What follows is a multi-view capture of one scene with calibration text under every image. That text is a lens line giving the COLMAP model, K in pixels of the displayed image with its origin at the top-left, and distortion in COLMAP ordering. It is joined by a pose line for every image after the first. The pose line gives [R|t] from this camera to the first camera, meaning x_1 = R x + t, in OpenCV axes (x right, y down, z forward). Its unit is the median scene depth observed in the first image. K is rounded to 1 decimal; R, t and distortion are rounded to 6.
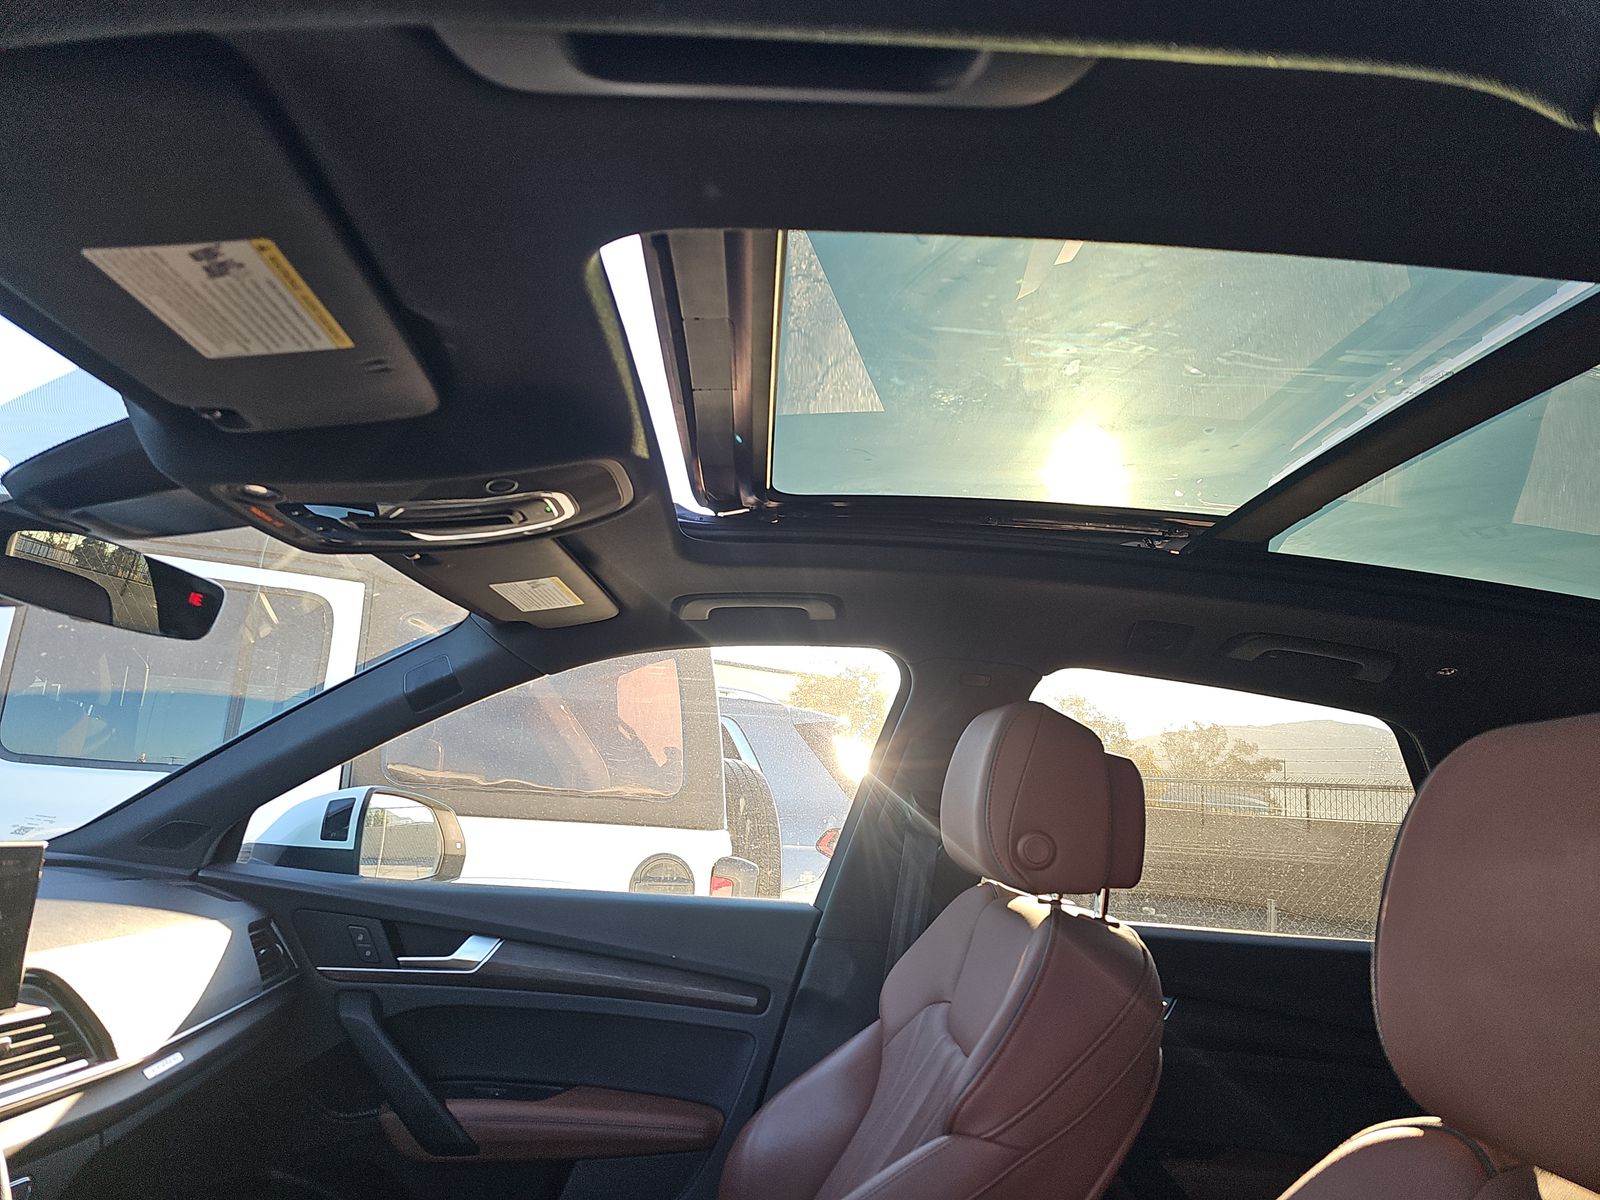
lens RADIAL K [[1075.9, 0, 794.5], [0, 1075.9, 615.3], [0, 0, 1]] dist [0.035837, -0.037953]
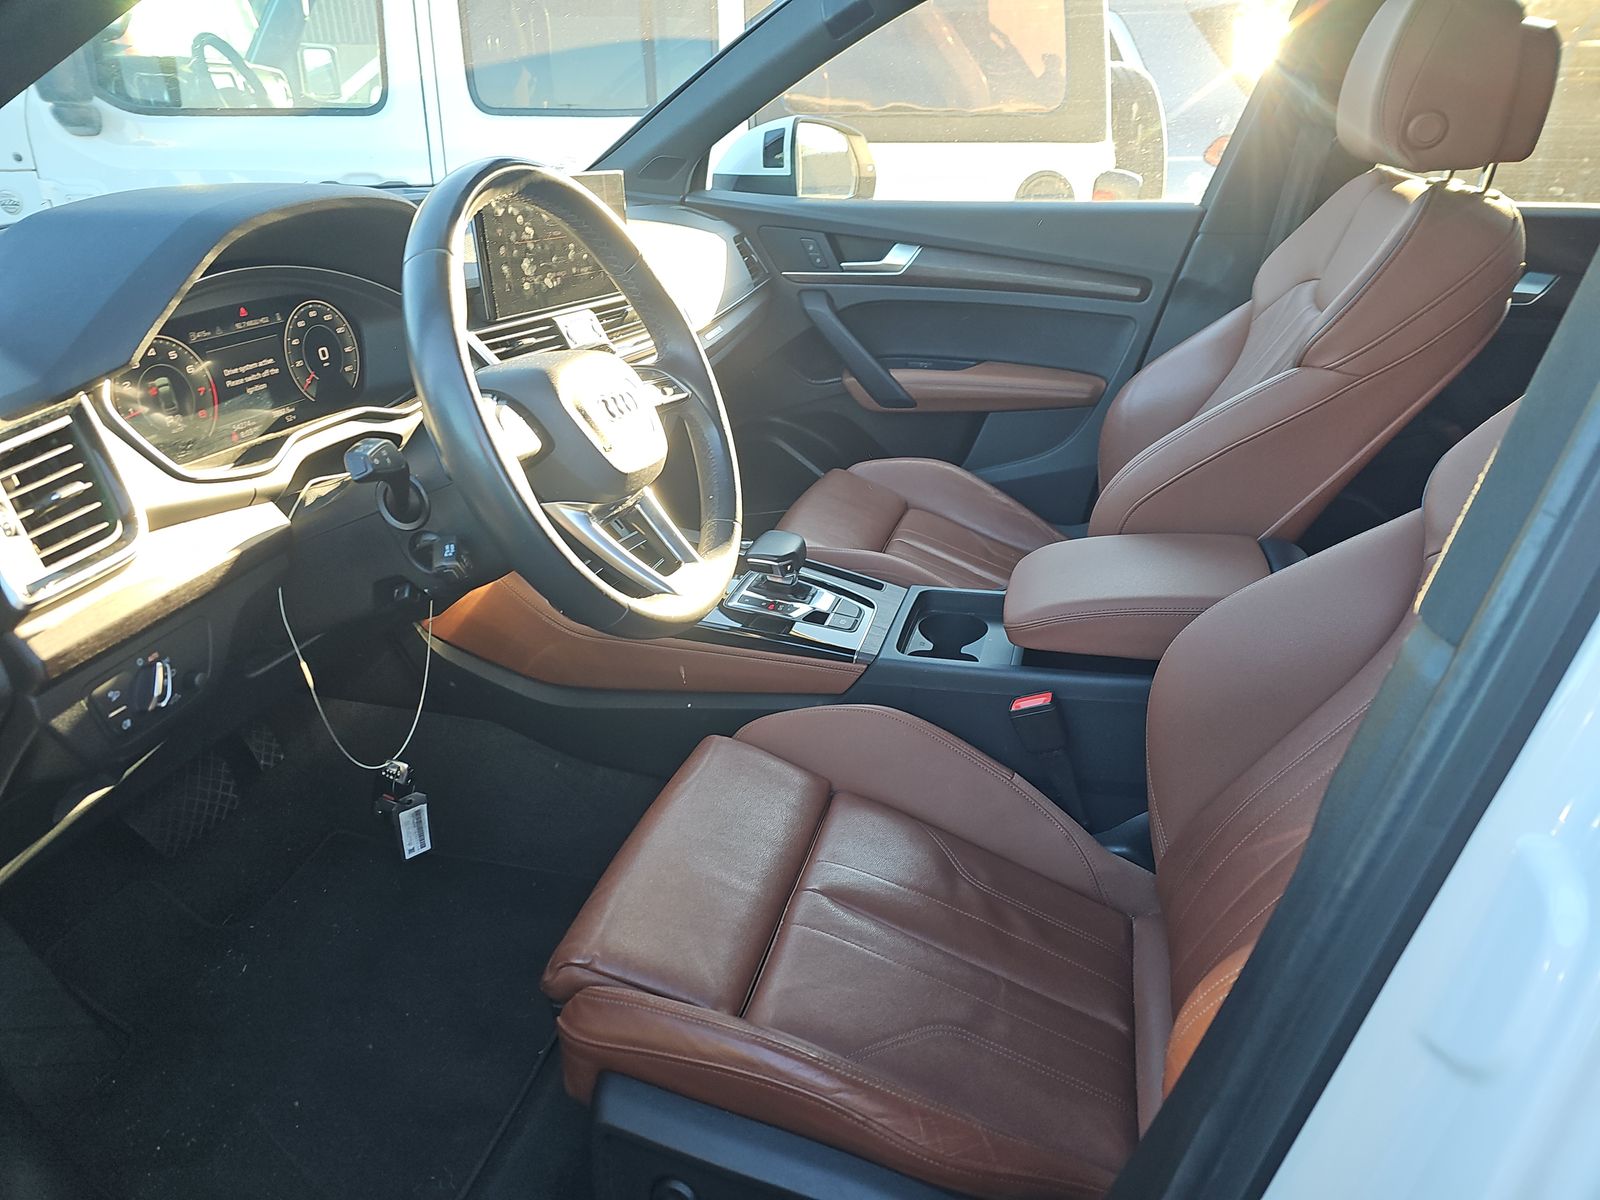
lens RADIAL K [[1067.7, 0, 791.9], [0, 1067.7, 643.0], [0, 0, 1]] dist [0.031883, -0.034187]
pose [[0.949975, 0.075430, -0.303080, -0.011761], [0.114590, 0.818551, 0.562889, -0.029427], [0.290545, -0.569461, 0.768959, -0.225976]]
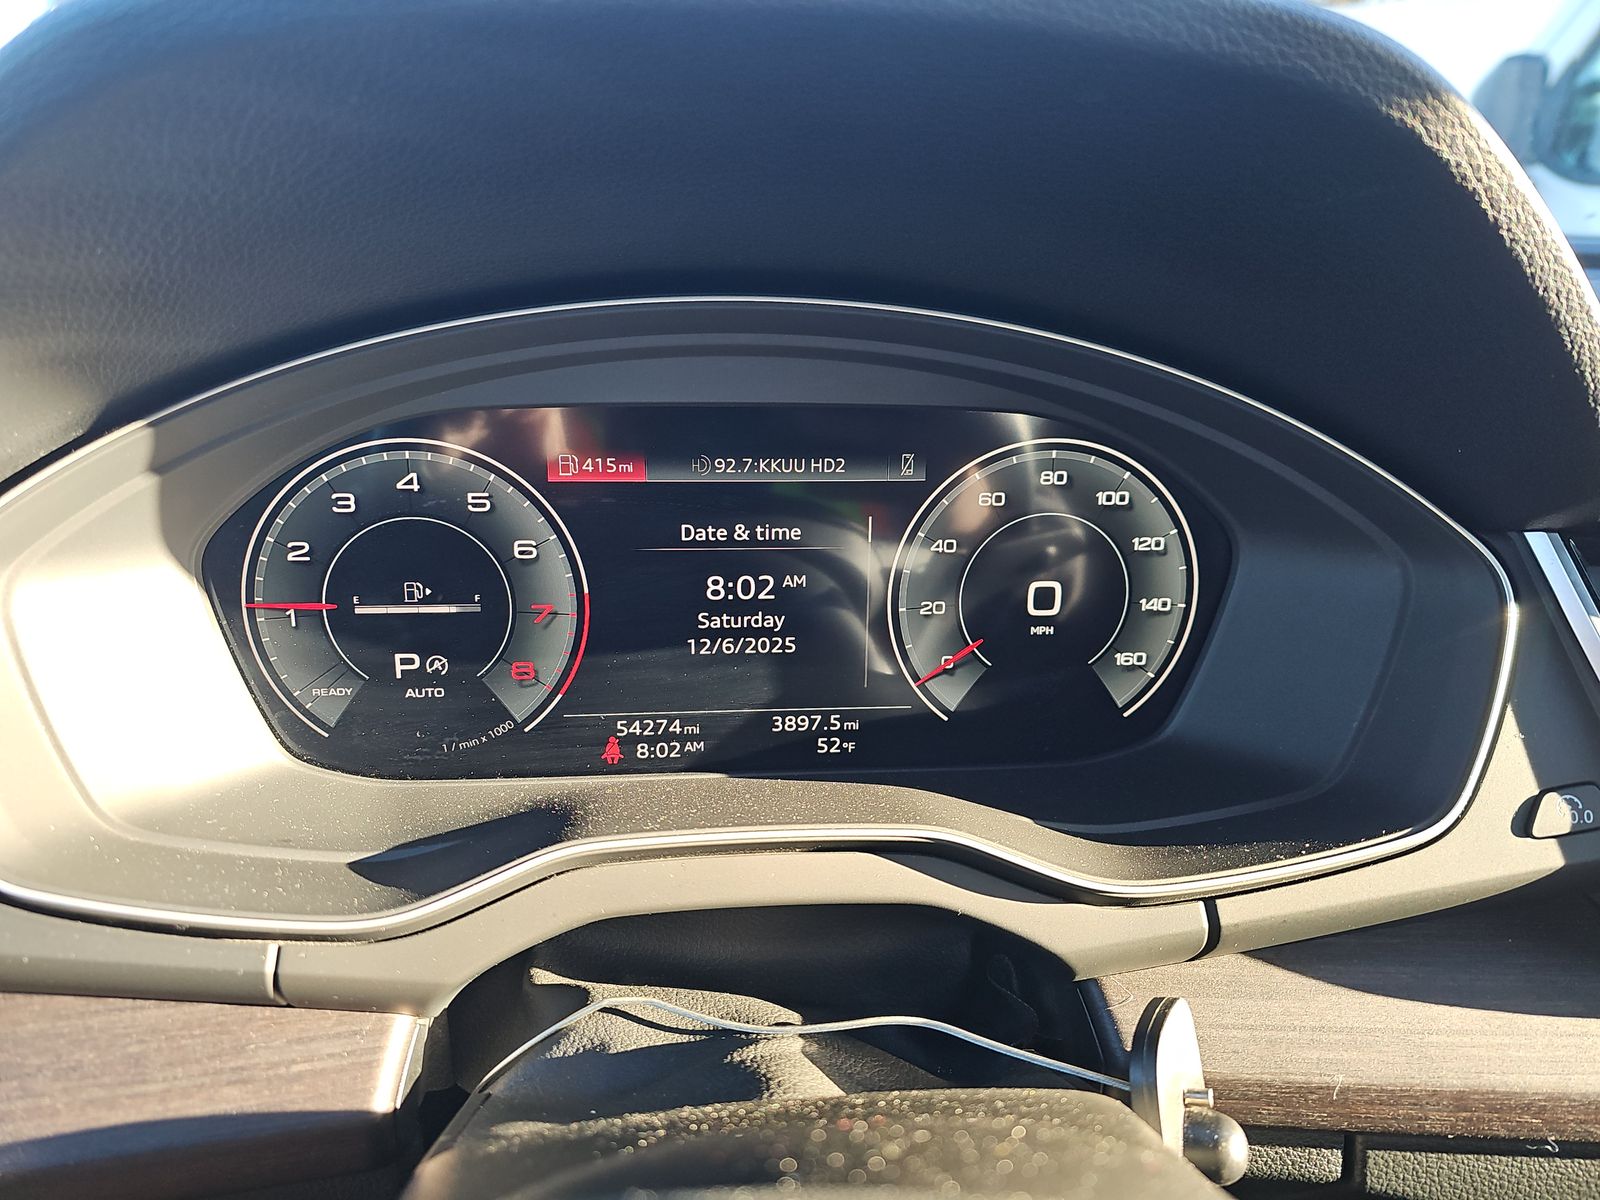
lens RADIAL K [[1113.8, 0, 800.0], [0, 1113.8, 600.0], [0, 0, 1]] dist [-0.004227, -0.002518]
pose [[0.081796, 0.251388, -0.964424, -0.315014], [0.160120, 0.951782, 0.261673, 0.109672], [0.983703, -0.175827, 0.037600, 0.281638]]
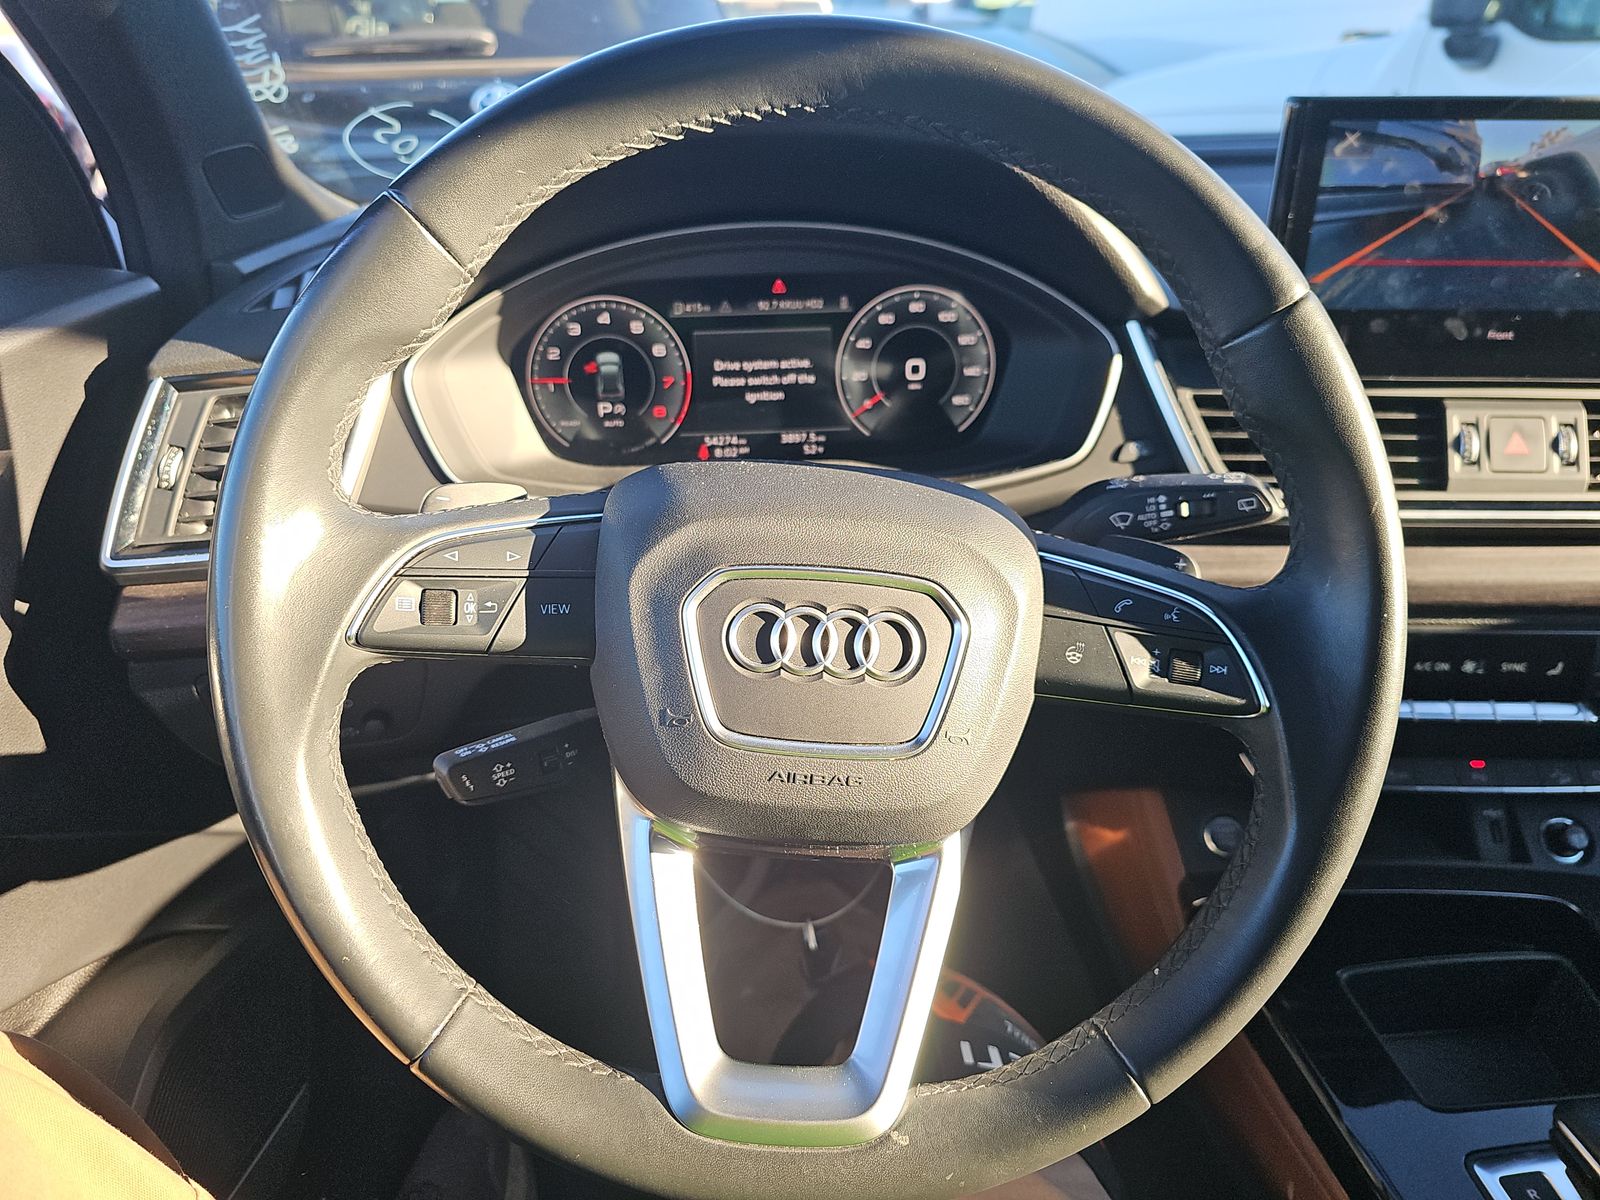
lens RADIAL K [[1075.9, 0, 794.5], [0, 1075.9, 615.3], [0, 0, 1]] dist [0.035837, -0.037953]
pose [[0.038702, 0.373558, -0.926799, -0.076914], [0.196509, 0.906537, 0.373597, 0.092599], [0.979738, -0.196583, -0.038323, 0.288402]]
